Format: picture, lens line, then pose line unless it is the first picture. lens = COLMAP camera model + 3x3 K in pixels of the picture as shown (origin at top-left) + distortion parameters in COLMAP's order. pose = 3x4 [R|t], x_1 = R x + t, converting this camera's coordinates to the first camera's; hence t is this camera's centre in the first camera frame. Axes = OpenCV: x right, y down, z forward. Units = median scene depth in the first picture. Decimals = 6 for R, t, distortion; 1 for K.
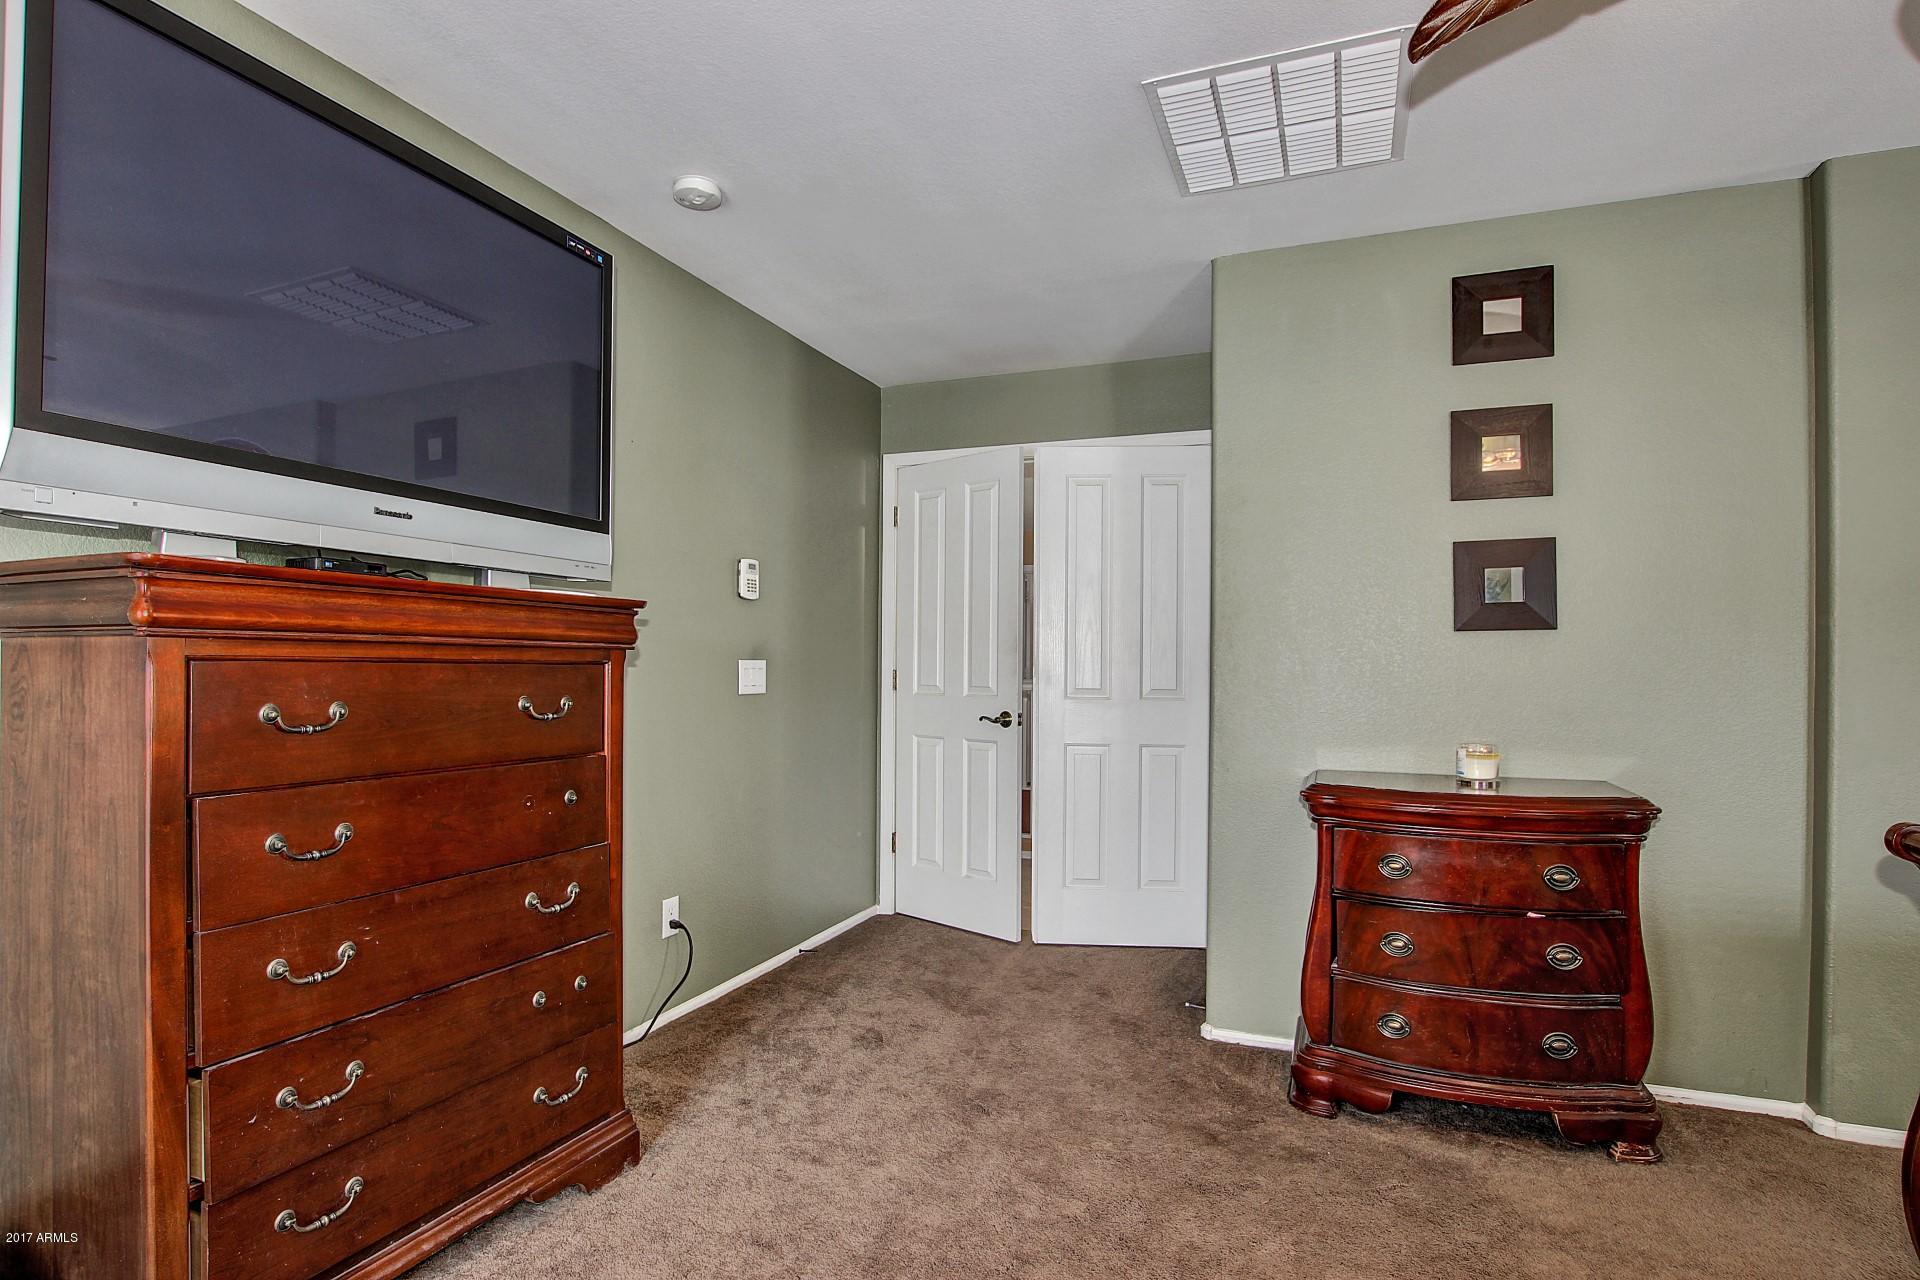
lens RADIAL K [[976.6, 0, 959.7], [0, 976.6, 657.2], [0, 0, 1]] dist [-0.024918, 0.000298]
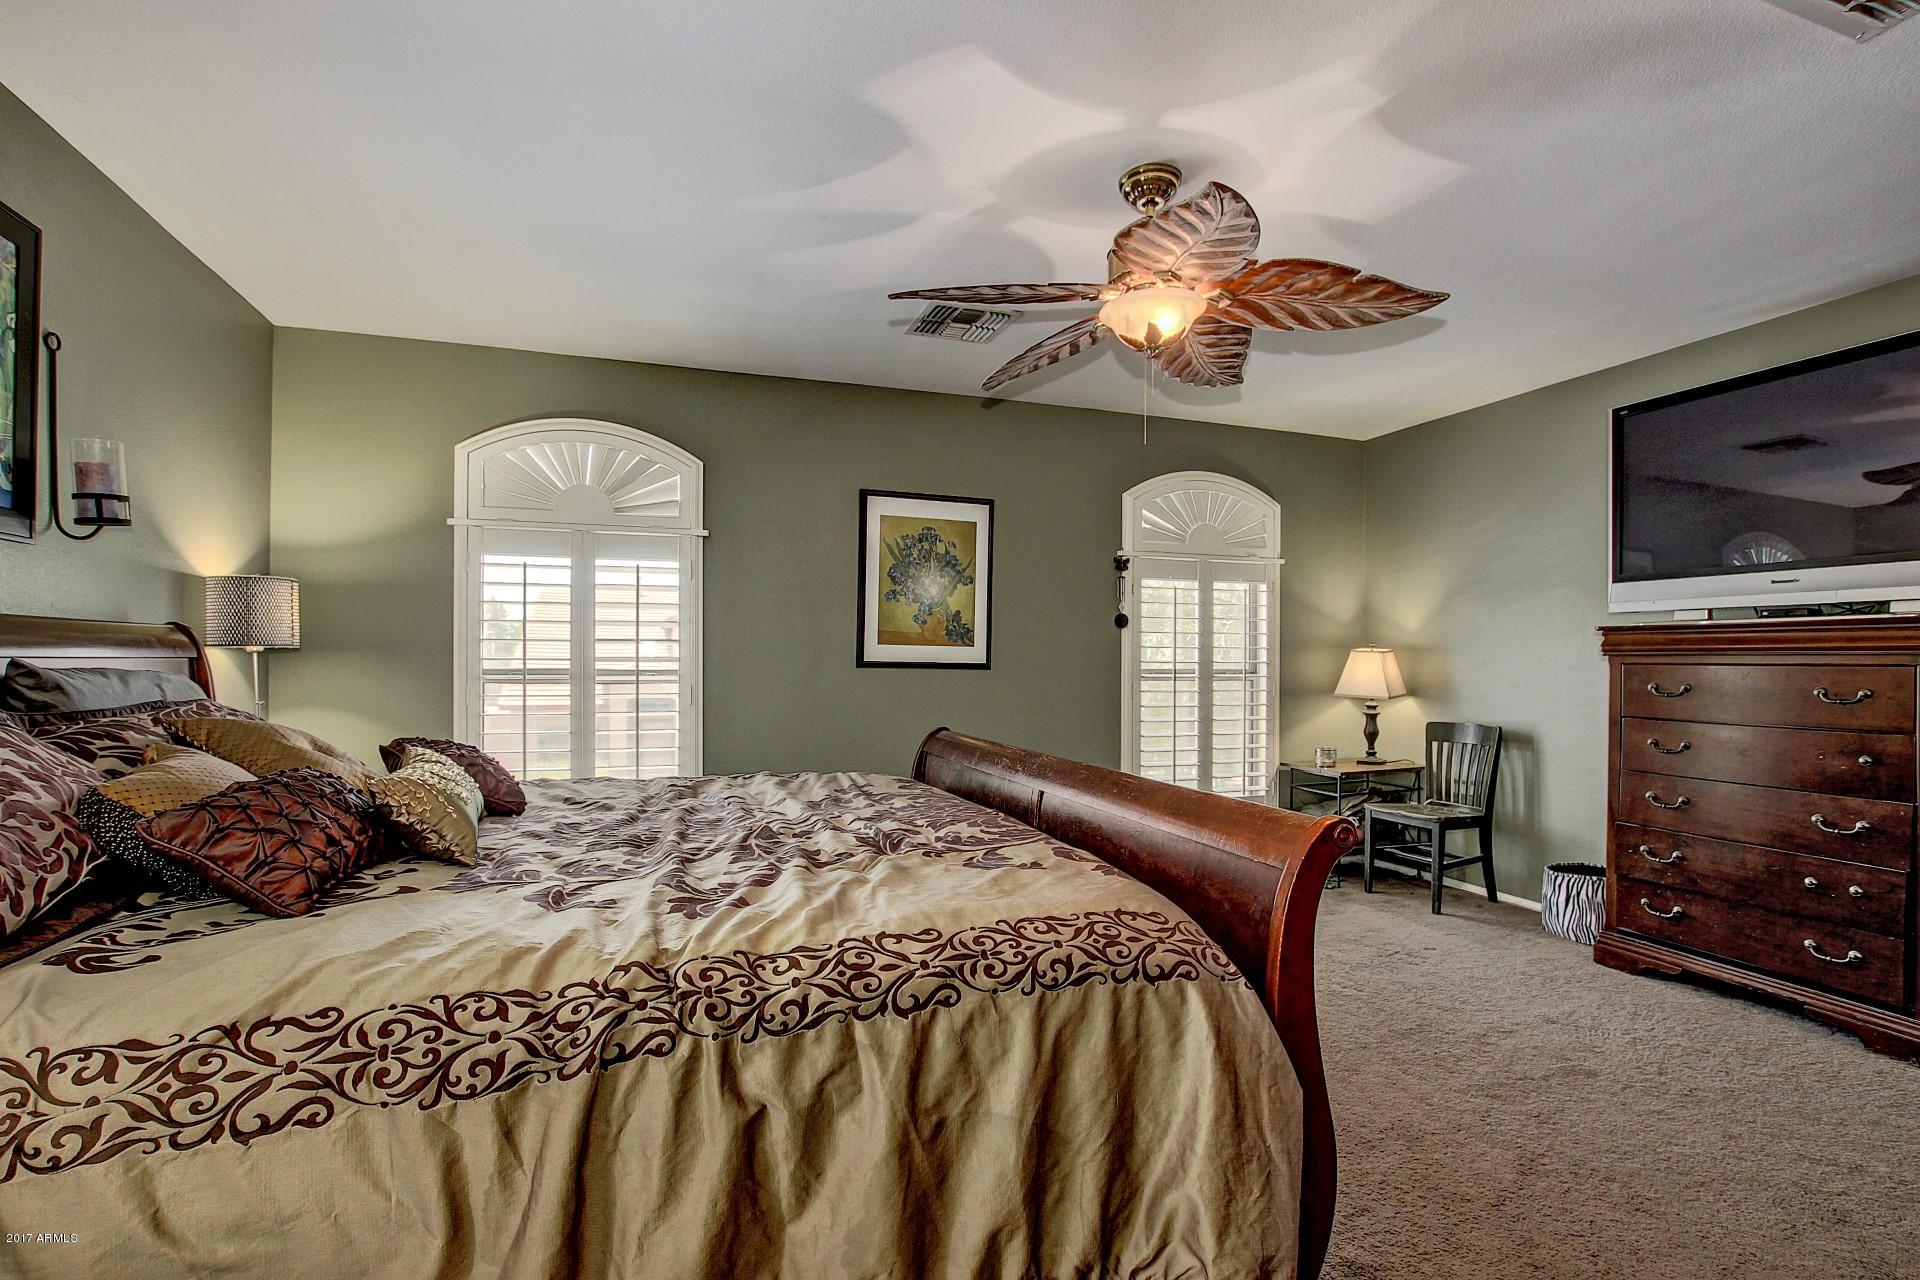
lens RADIAL K [[891.4, 0, 959.3], [0, 891.4, 655.0], [0, 0, 1]] dist [-0.038286, 0.006583]
pose [[-0.748347, -0.013021, -0.663179, 1.247516], [-0.001331, 0.999835, -0.018129, 0.015065], [0.663306, -0.012685, -0.748241, 0.942436]]
